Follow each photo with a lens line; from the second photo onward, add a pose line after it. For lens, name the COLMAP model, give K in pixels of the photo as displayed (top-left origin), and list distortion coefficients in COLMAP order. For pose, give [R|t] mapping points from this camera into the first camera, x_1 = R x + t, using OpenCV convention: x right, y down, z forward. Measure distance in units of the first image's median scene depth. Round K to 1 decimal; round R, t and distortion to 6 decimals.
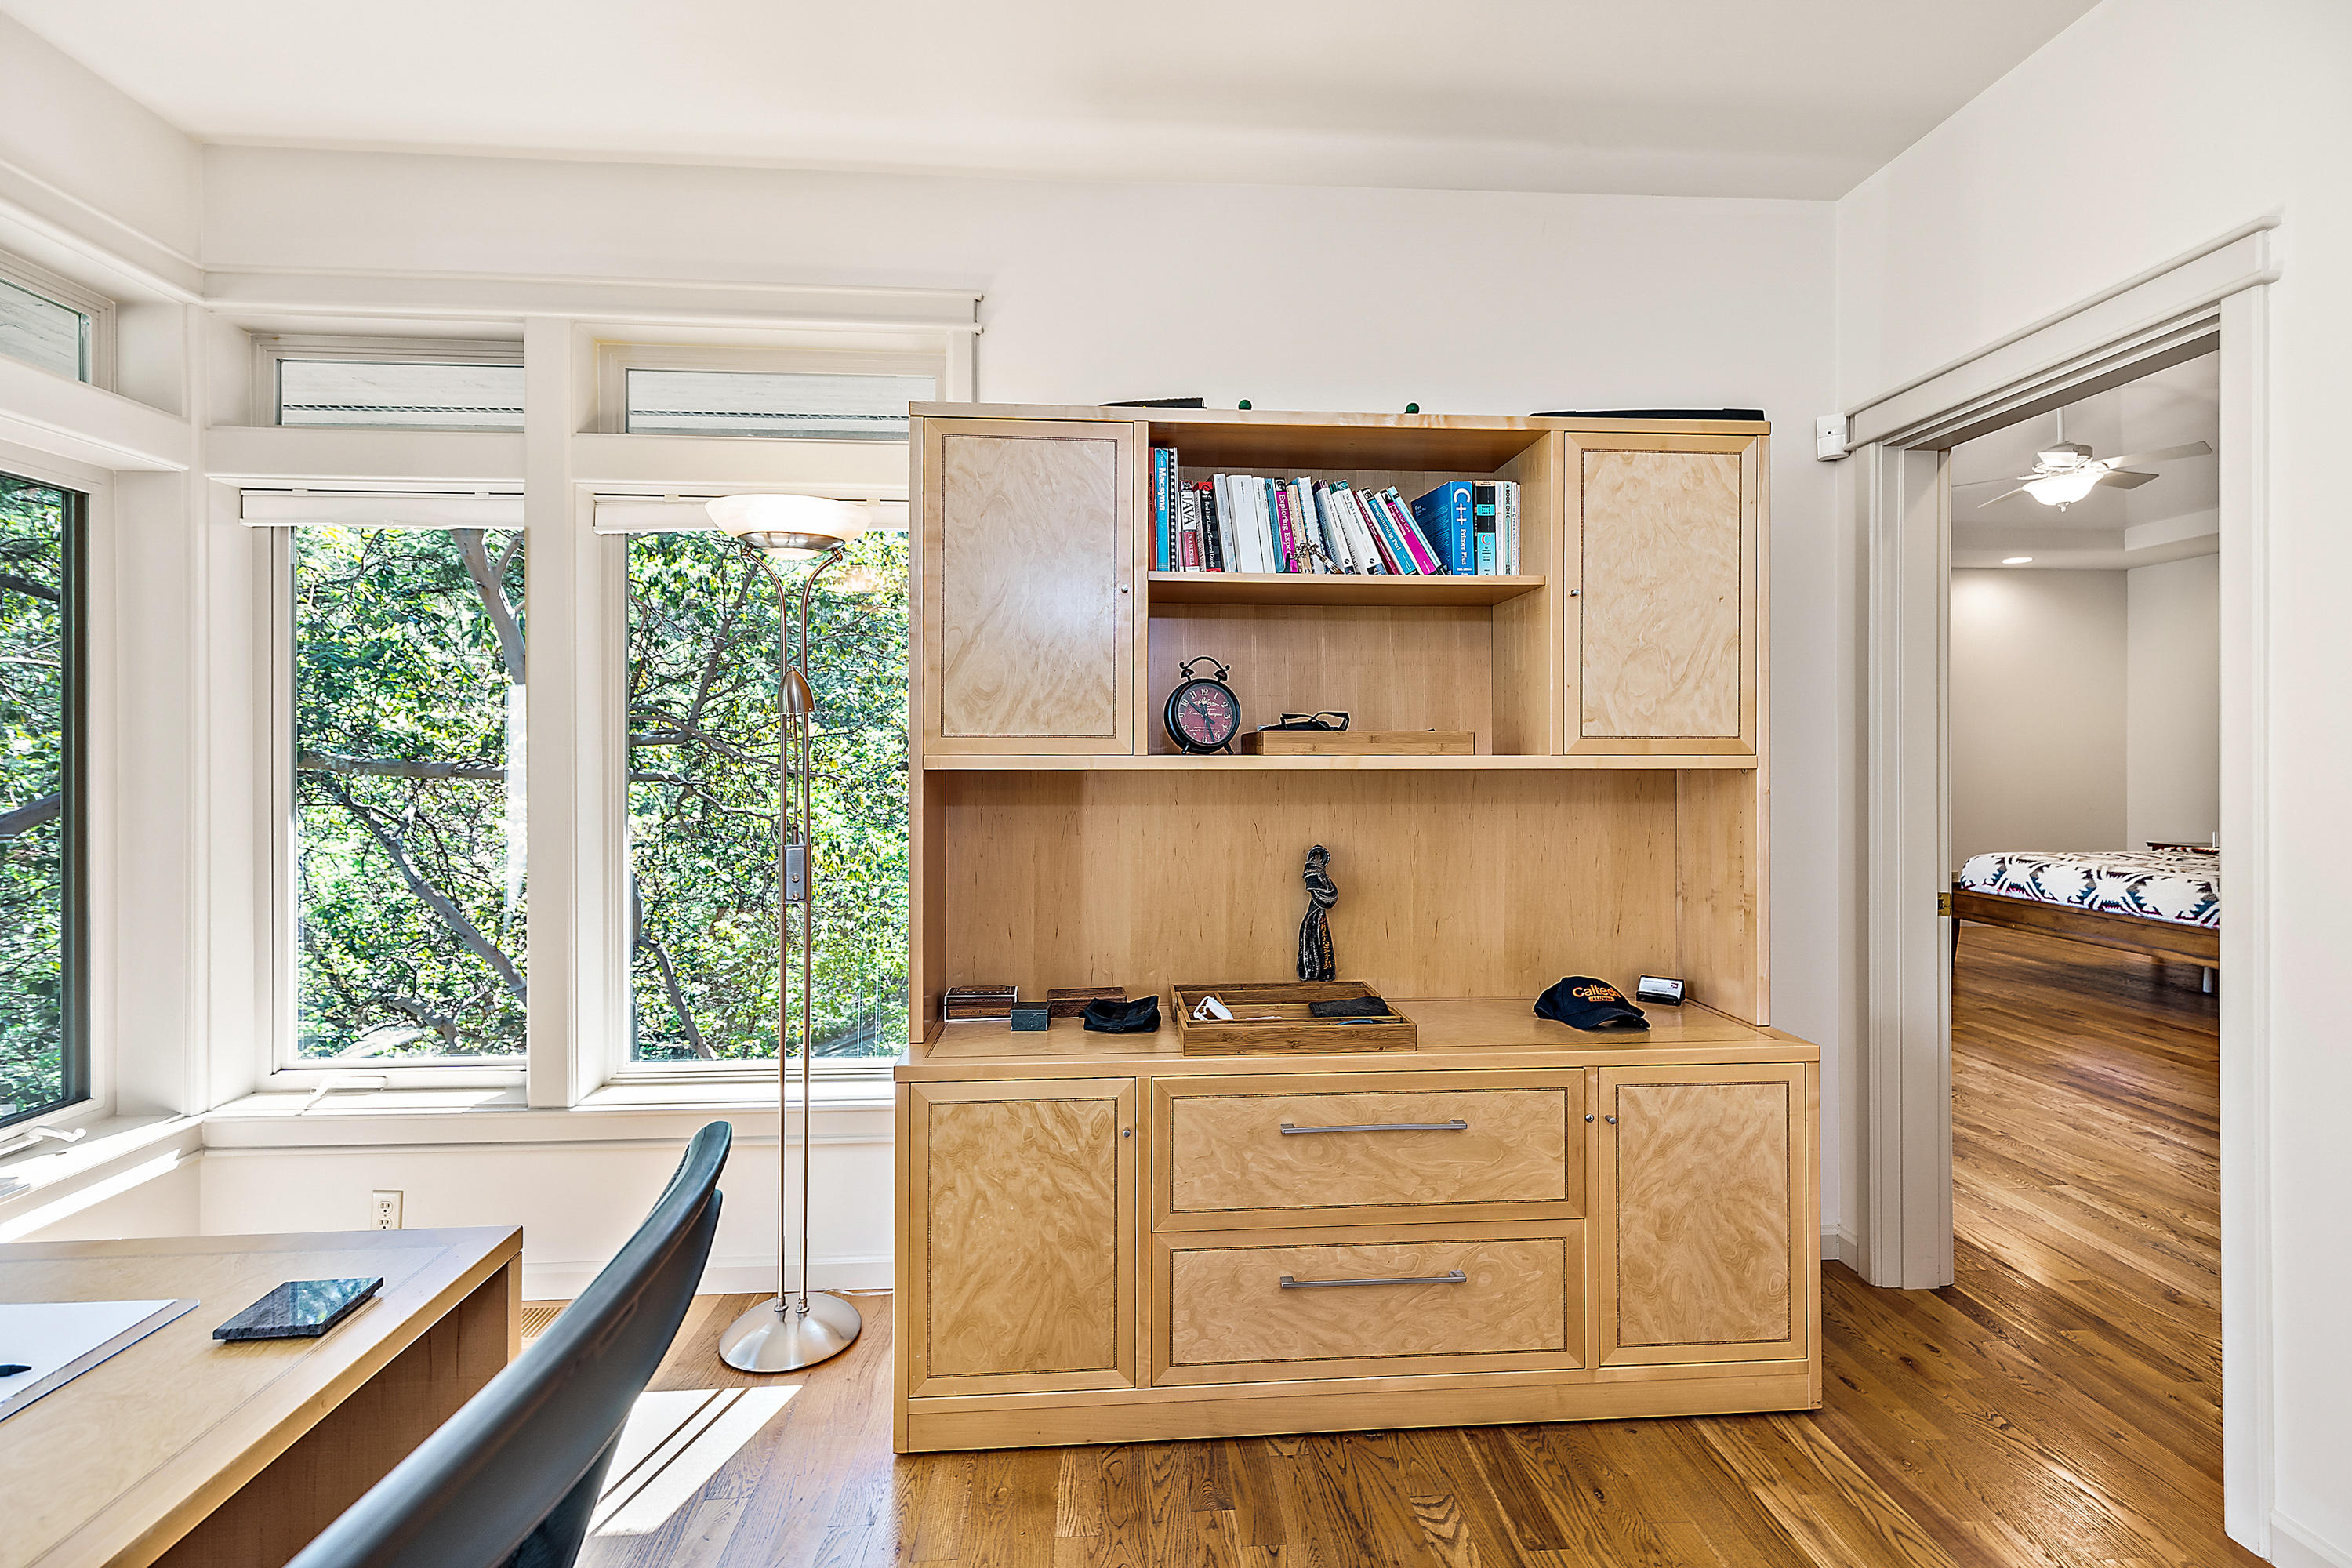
lens RADIAL K [[1084.3, 0, 1183.6], [0, 1084.3, 760.5], [0, 0, 1]] dist [0.008487, -0.001363]
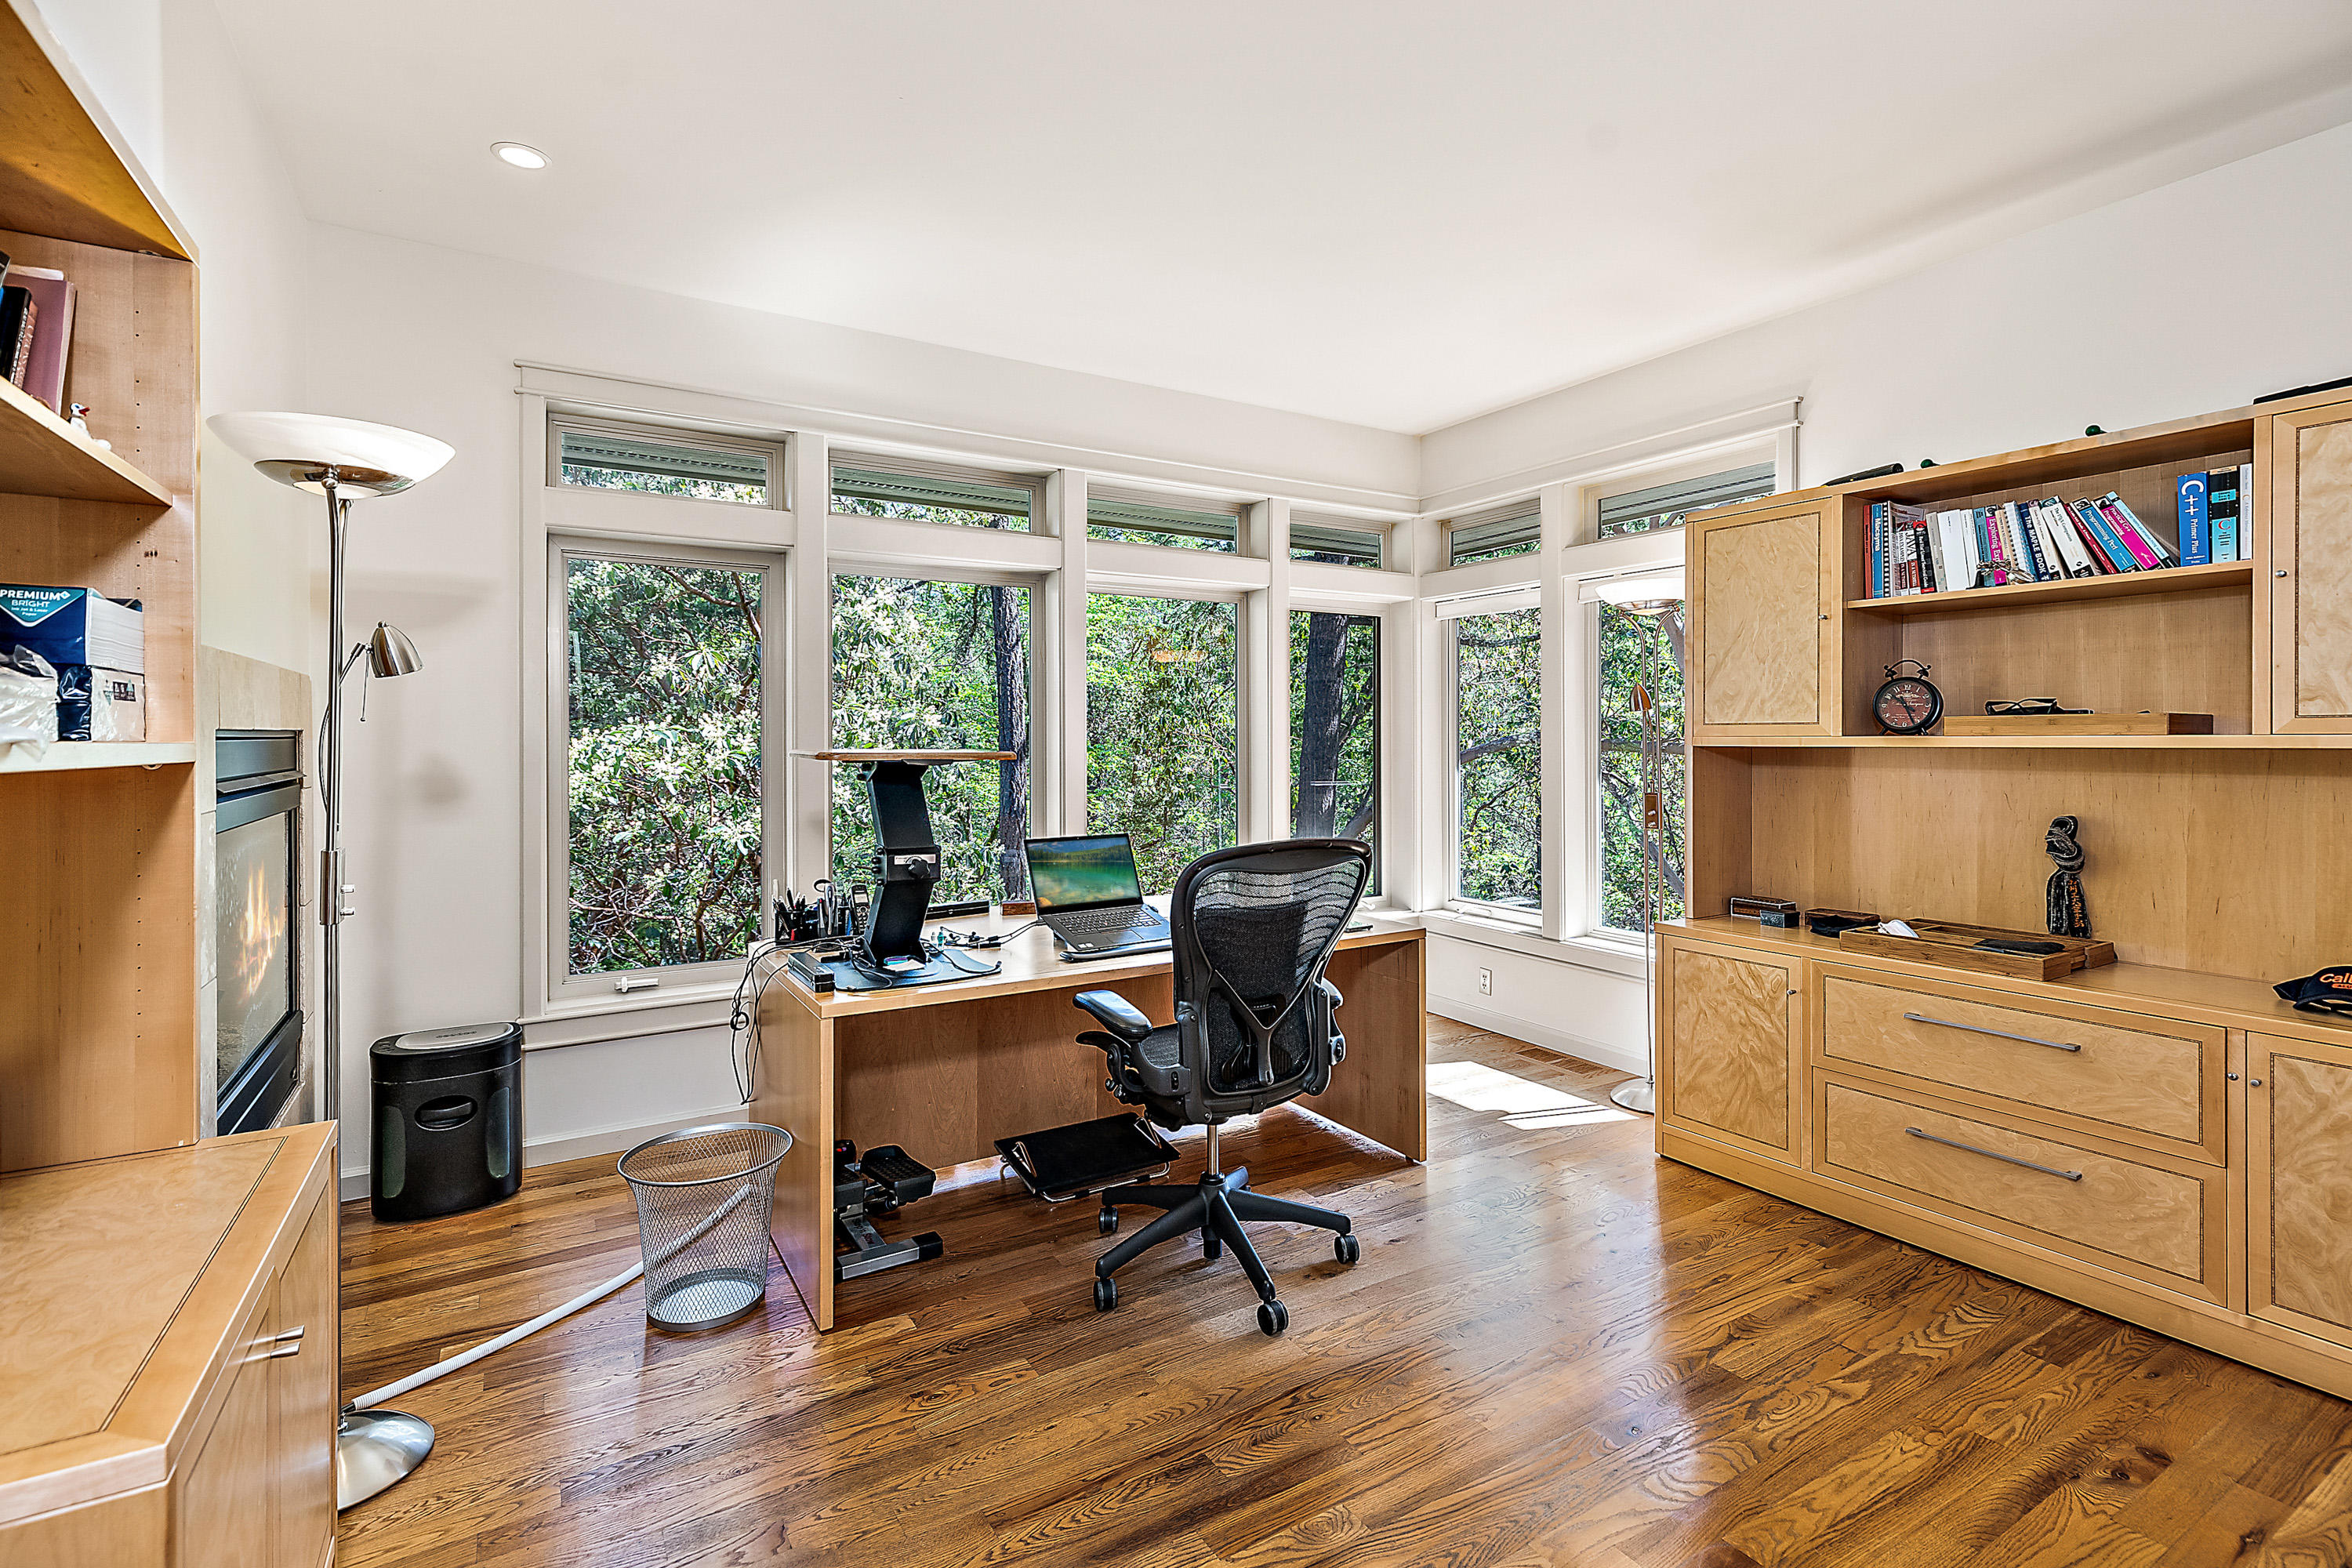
lens RADIAL K [[1084.3, 0, 1174.1], [0, 1084.3, 738.3], [0, 0, 1]] dist [0.008487, -0.001363]
pose [[0.456910, -0.002421, -0.889510, 0.791297], [0.000226, 0.999997, -0.002606, 0.001188], [0.889513, 0.000989, 0.456909, -0.380757]]
